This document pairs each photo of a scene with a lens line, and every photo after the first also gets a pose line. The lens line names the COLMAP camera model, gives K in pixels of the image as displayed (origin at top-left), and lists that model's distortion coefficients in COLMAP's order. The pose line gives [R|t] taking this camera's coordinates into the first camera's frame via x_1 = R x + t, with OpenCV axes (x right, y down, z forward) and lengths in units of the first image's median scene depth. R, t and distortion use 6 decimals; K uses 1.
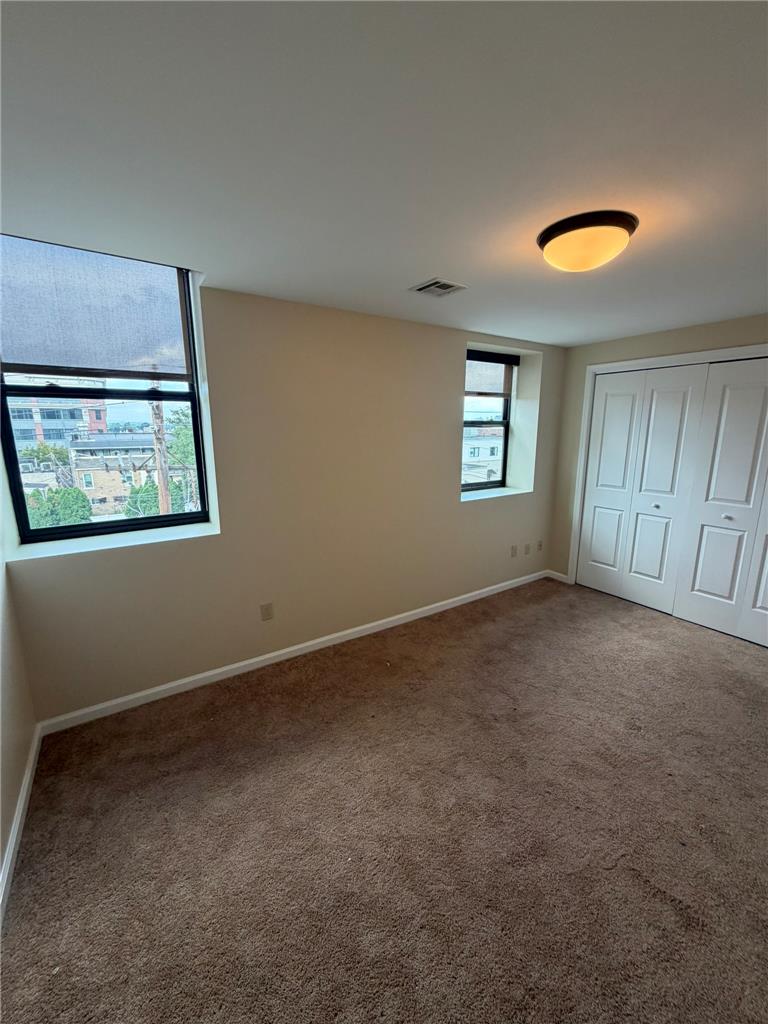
lens RADIAL K [[408.0, 0, 384.1], [0, 408.0, 509.9], [0, 0, 1]] dist [0.000008, 0.000184]
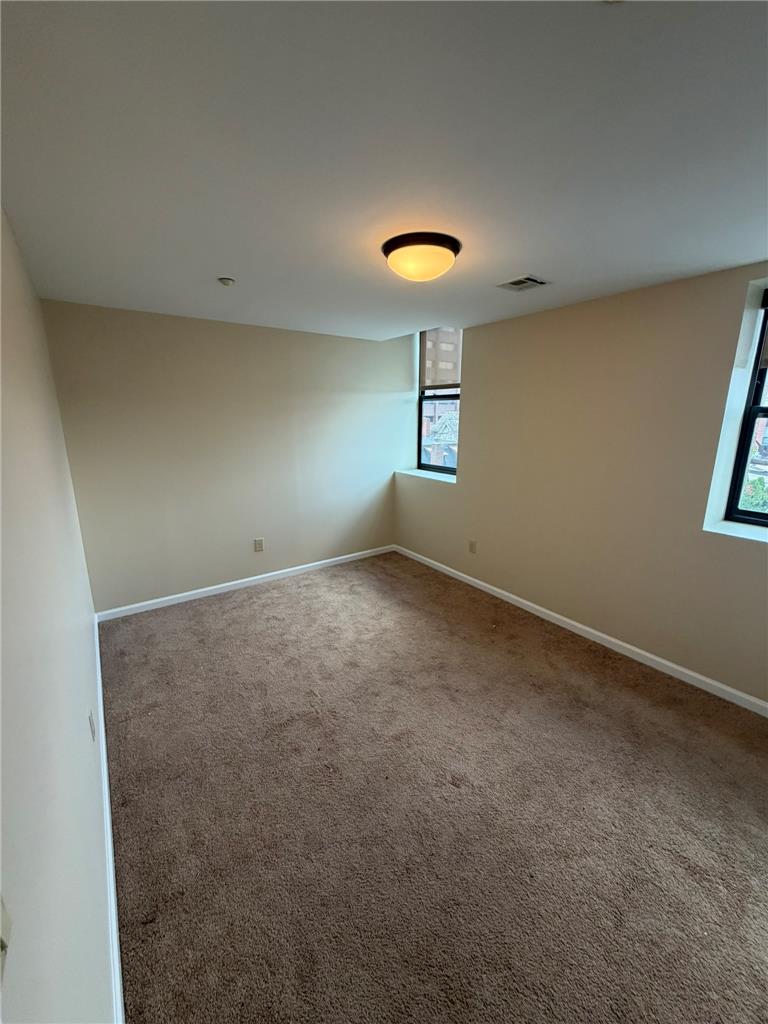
lens RADIAL K [[408.0, 0, 384.1], [0, 408.0, 509.9], [0, 0, 1]] dist [0.000008, 0.000184]
pose [[0.037653, 0.231216, -0.972174, 1.091808], [-0.198471, 0.955213, 0.219495, -0.127226], [0.979383, 0.184683, 0.081856, 0.579056]]
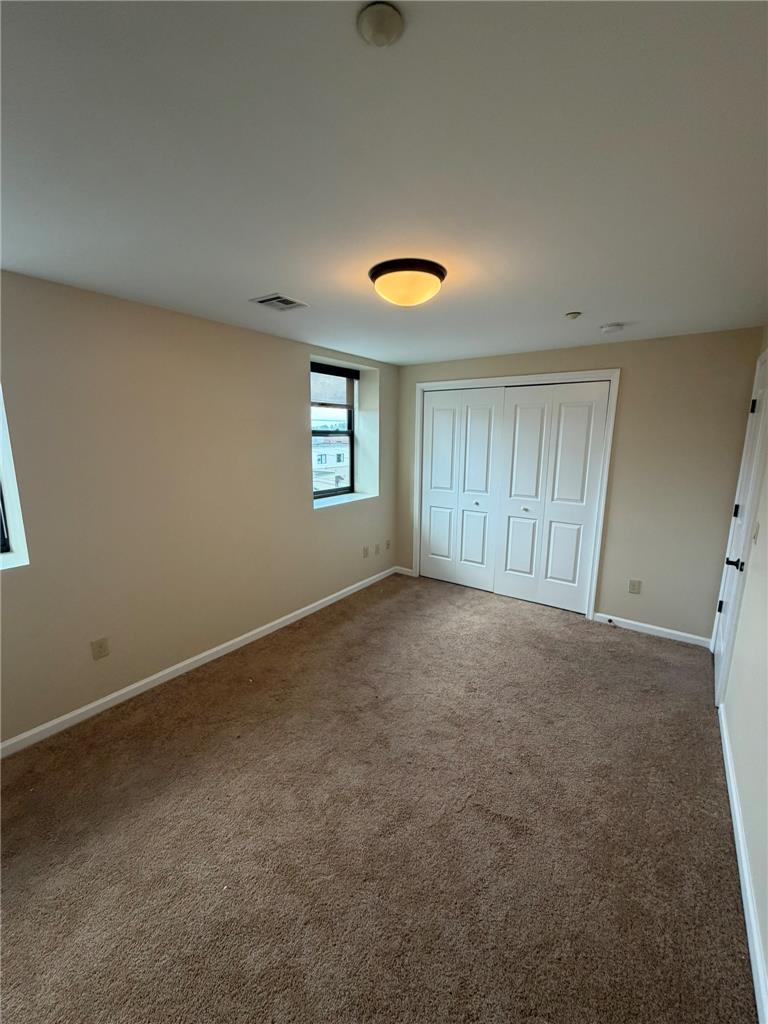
lens RADIAL K [[408.0, 0, 384.1], [0, 408.0, 509.9], [0, 0, 1]] dist [0.000008, 0.000184]
pose [[0.933471, -0.058128, 0.353912, -0.013768], [0.064057, 0.997933, -0.005052, -0.001735], [-0.352887, 0.027386, 0.935265, -0.031987]]
